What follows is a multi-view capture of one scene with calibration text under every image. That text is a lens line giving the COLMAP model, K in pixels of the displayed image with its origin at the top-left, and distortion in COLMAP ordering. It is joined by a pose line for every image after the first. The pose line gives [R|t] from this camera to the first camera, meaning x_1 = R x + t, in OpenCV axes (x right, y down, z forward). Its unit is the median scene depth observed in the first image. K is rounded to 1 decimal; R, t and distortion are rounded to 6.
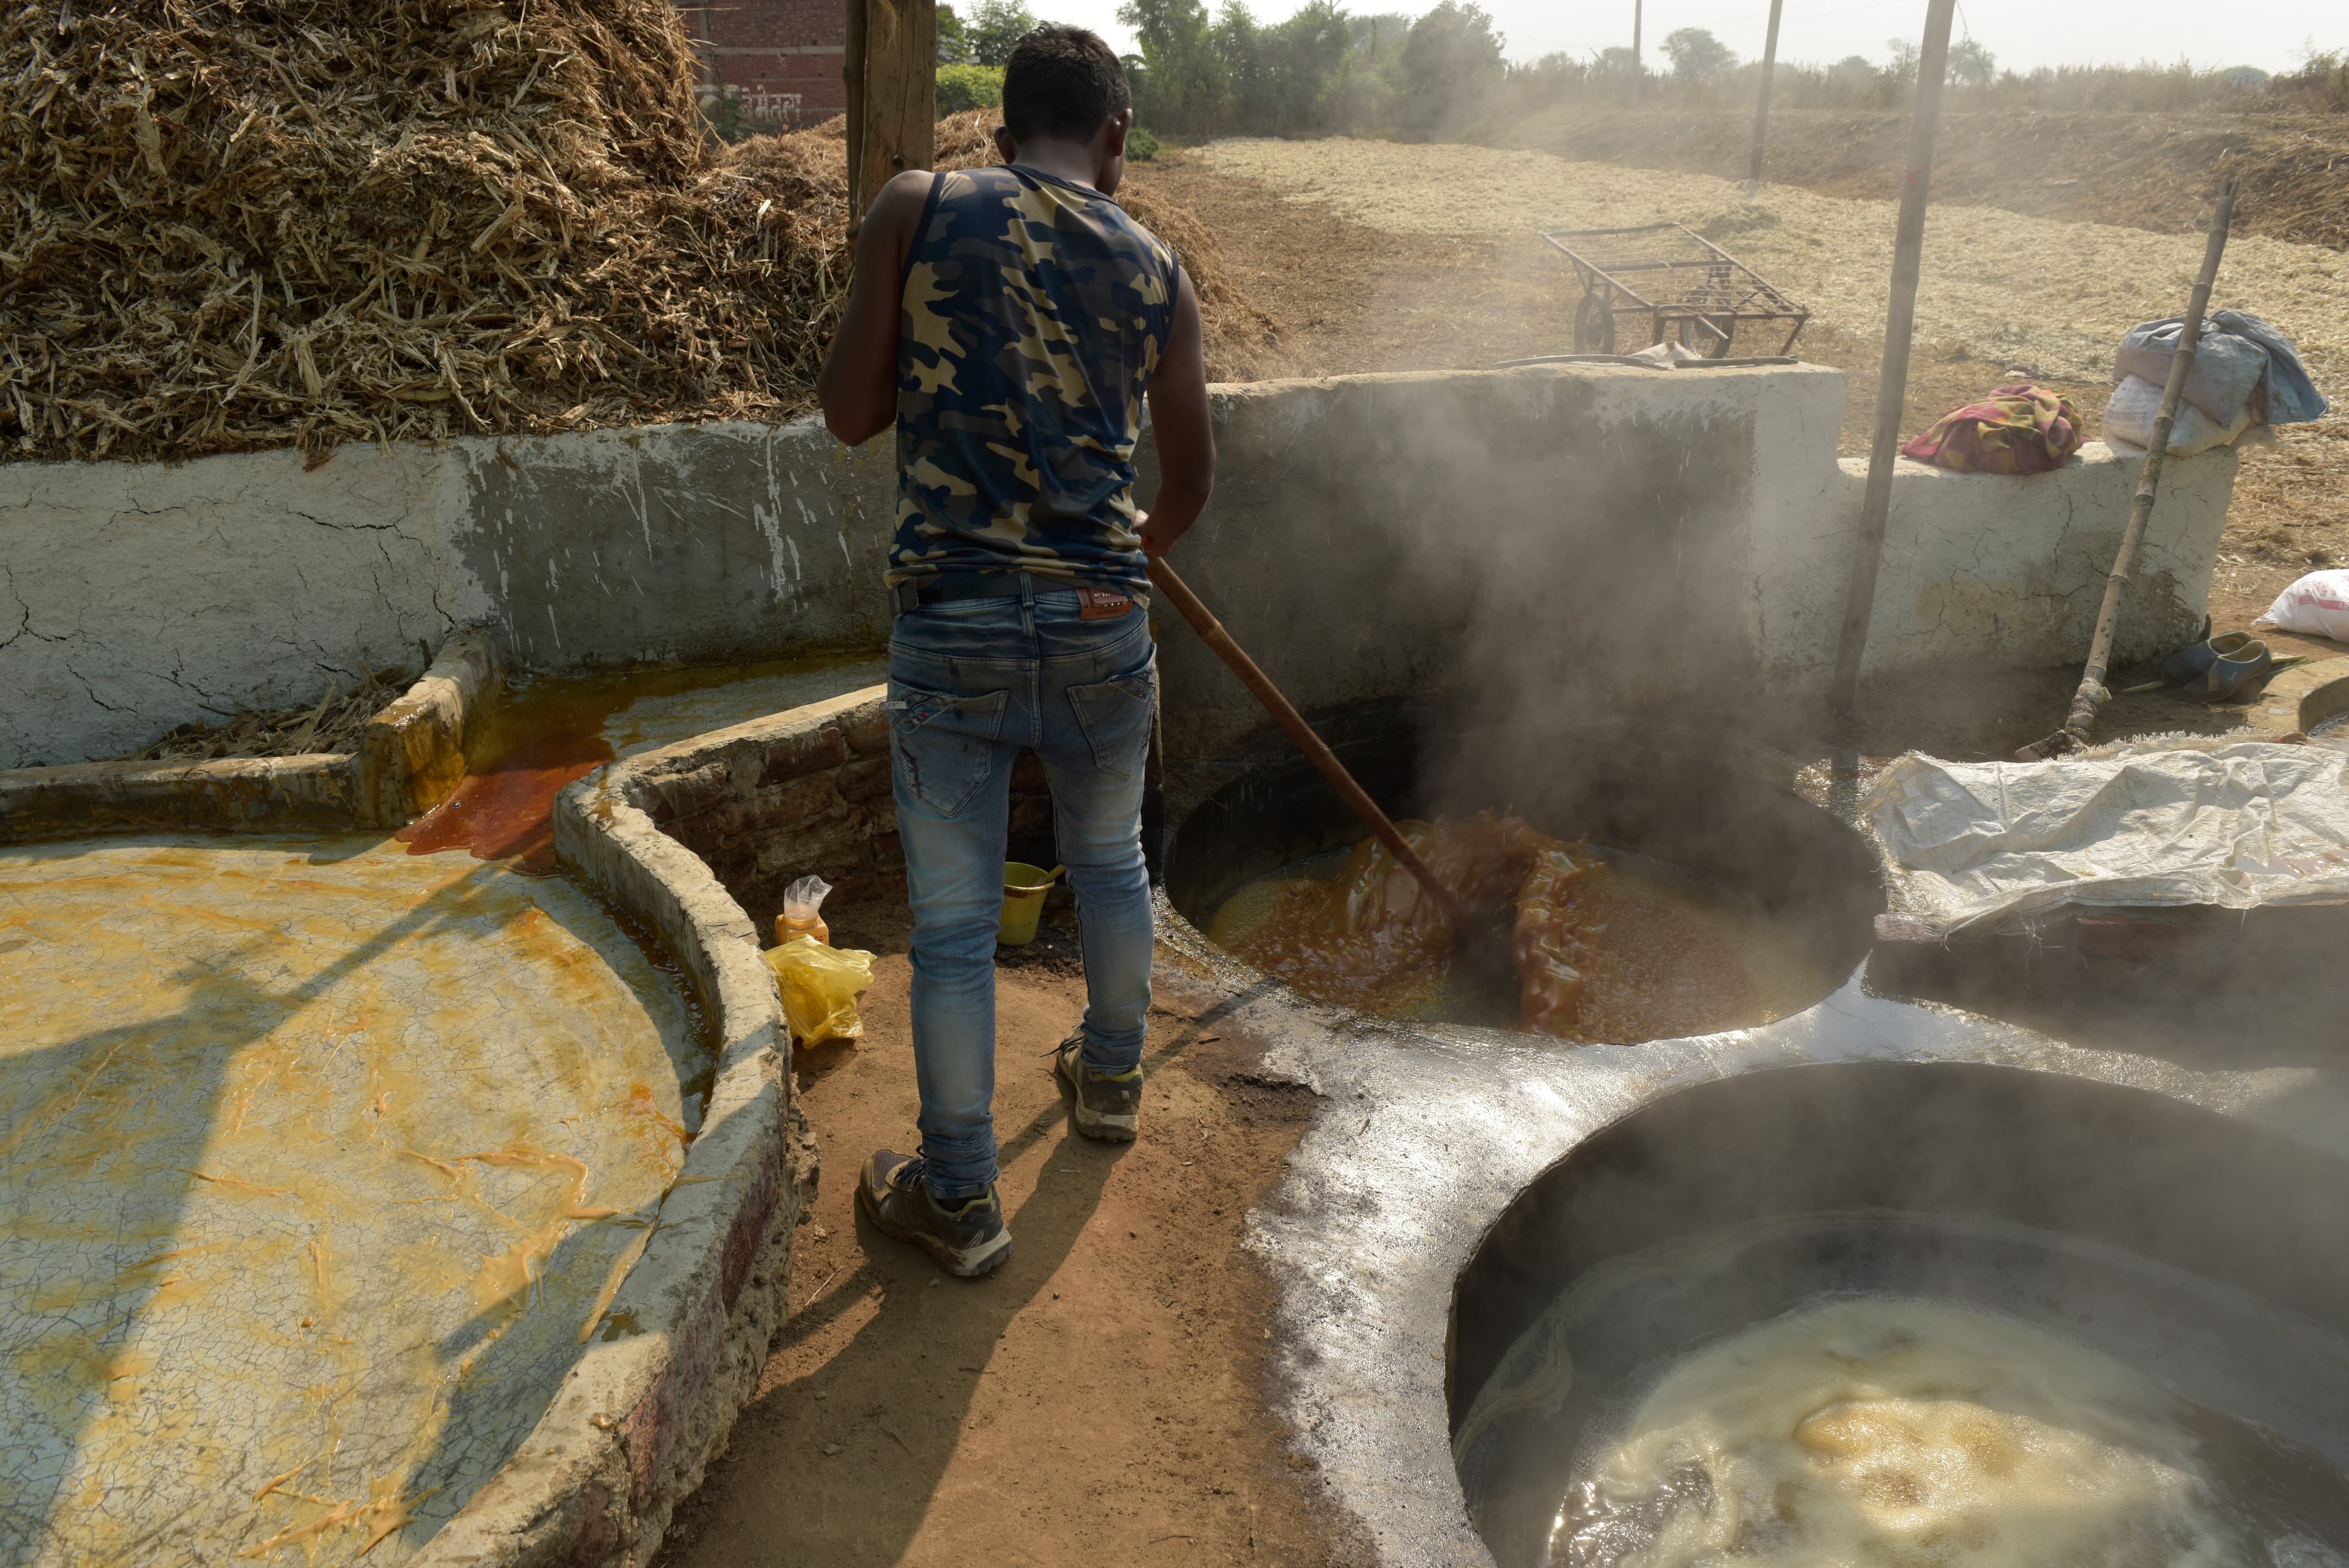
lens RADIAL K [[1617.7, 0, 1187.7], [0, 1617.7, 782.7], [0, 0, 1]] dist [-0.047196, -0.006778]
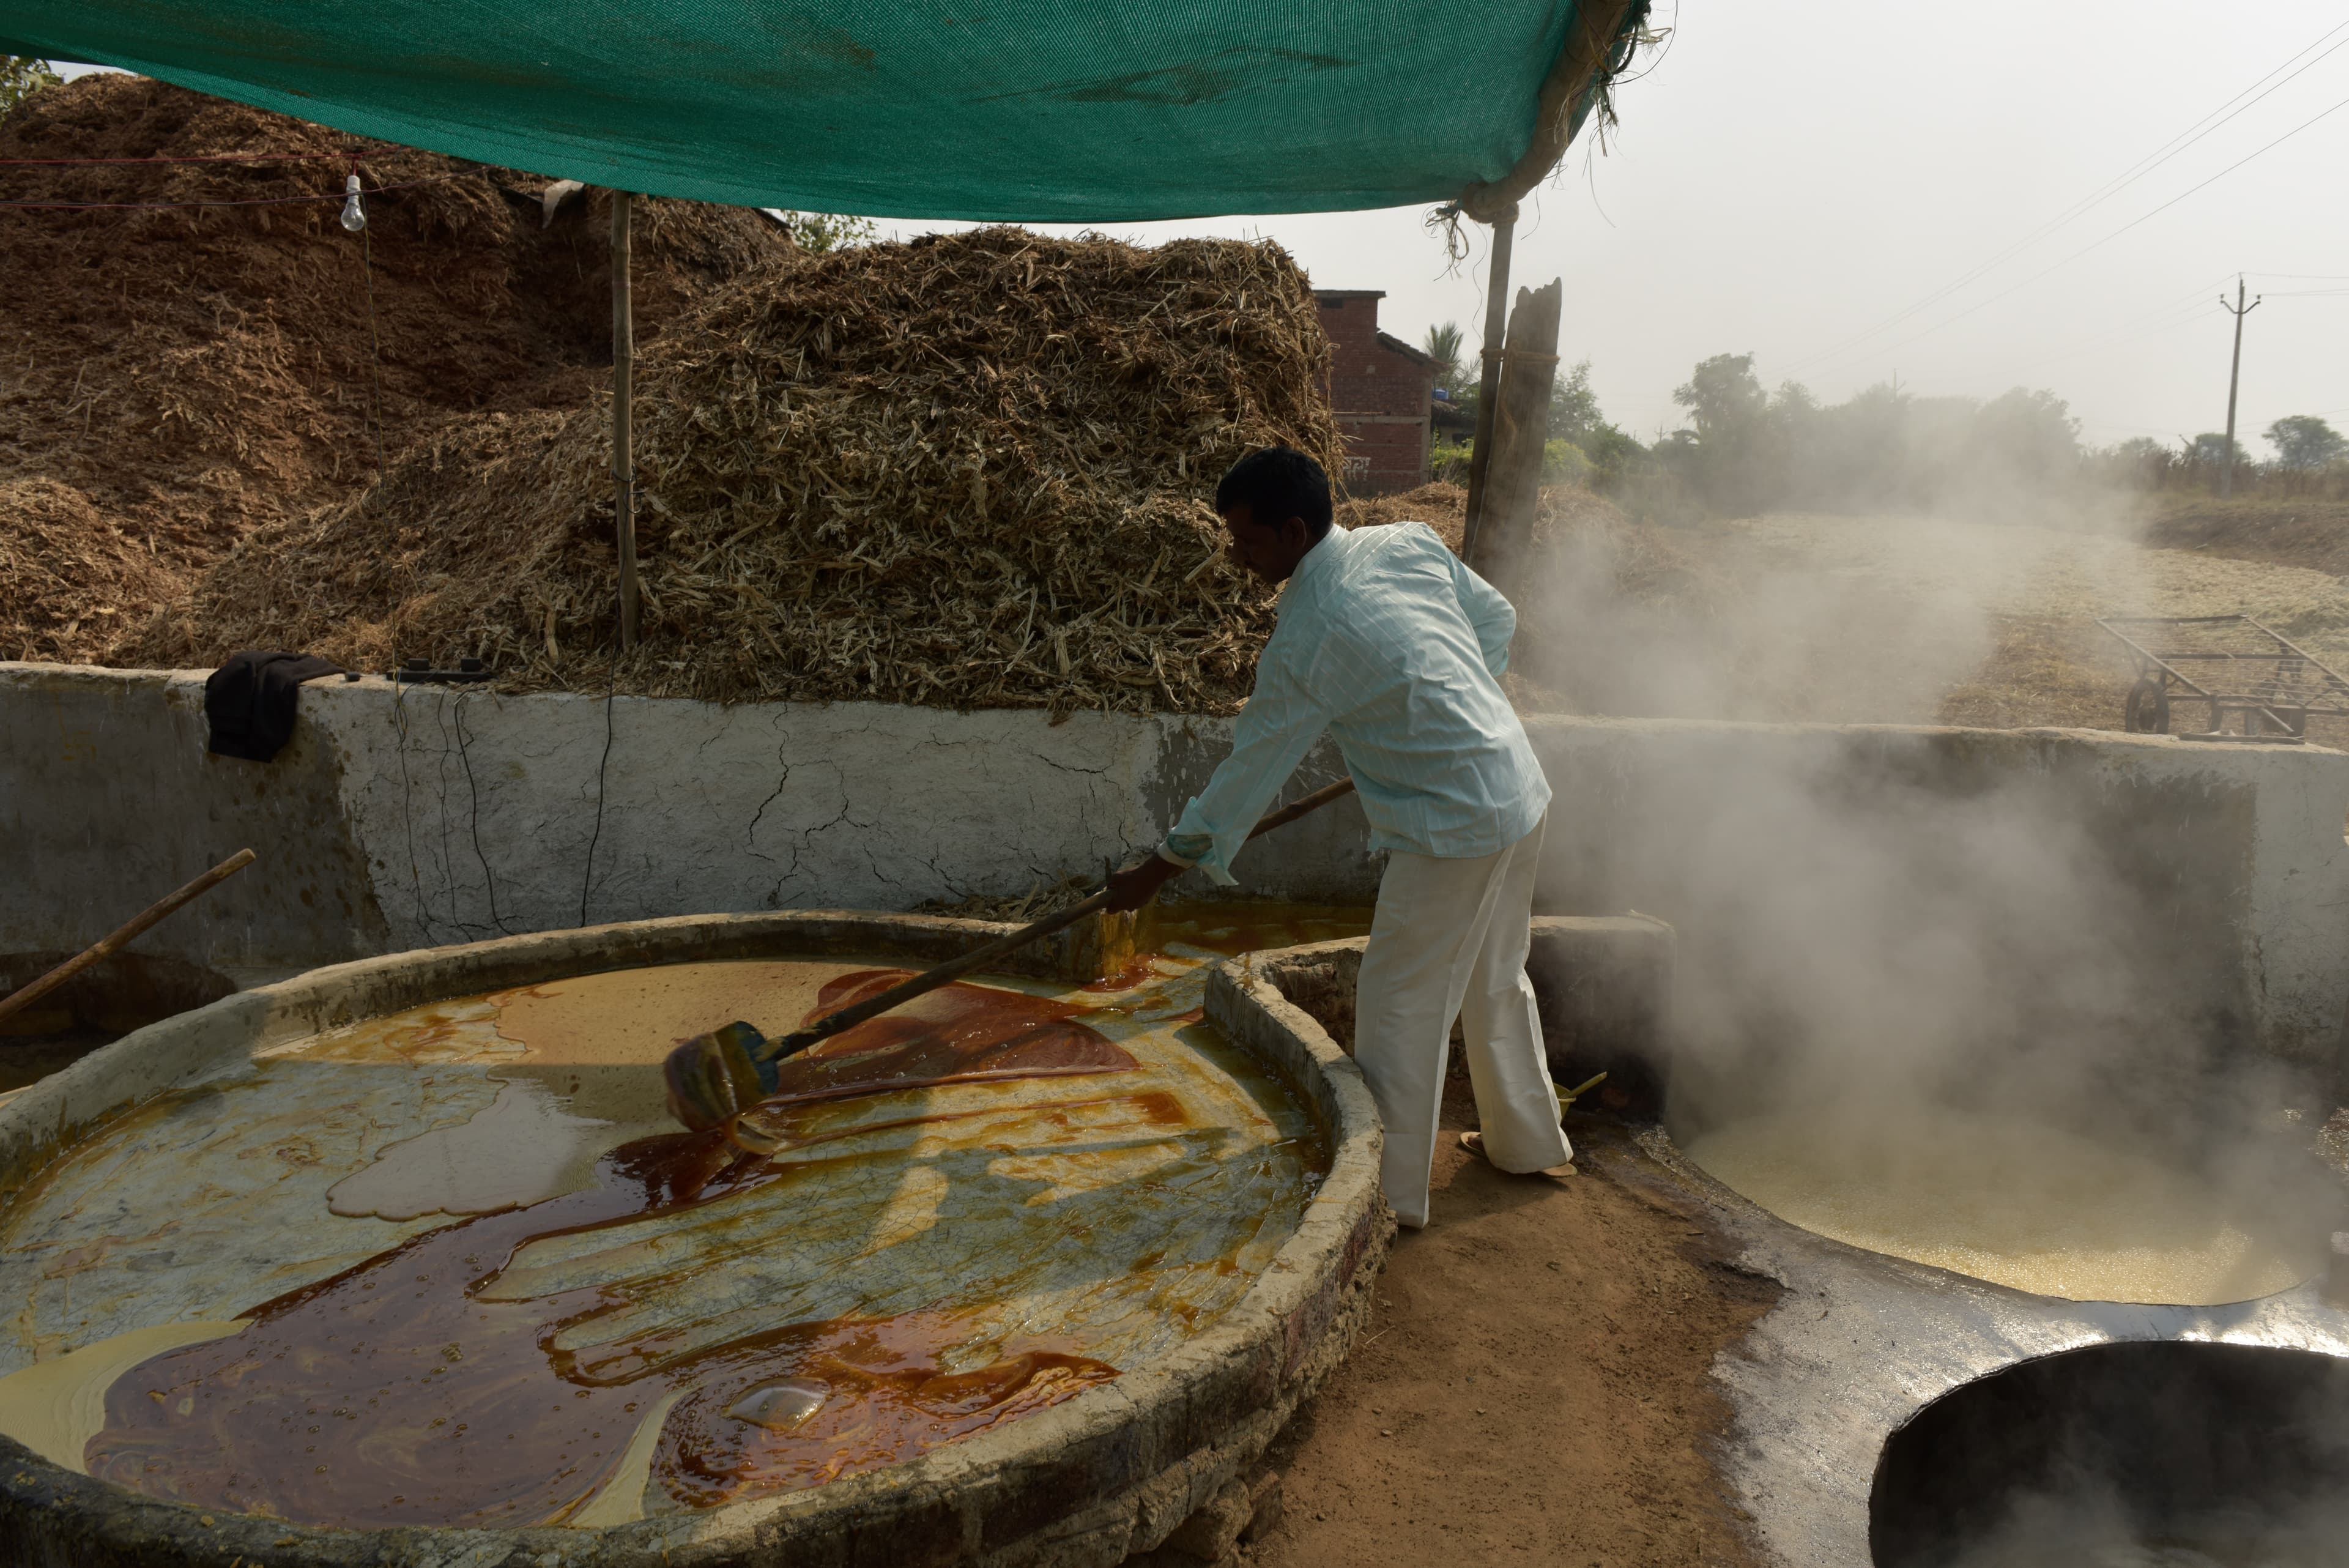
lens RADIAL K [[1617.7, 0, 1169.3], [0, 1617.7, 770.0], [0, 0, 1]] dist [-0.047196, -0.006778]
pose [[0.943979, 0.084942, -0.318886, -0.004603], [-0.150863, 0.970498, -0.188078, 0.087720], [0.293502, 0.225650, 0.928945, -0.261681]]
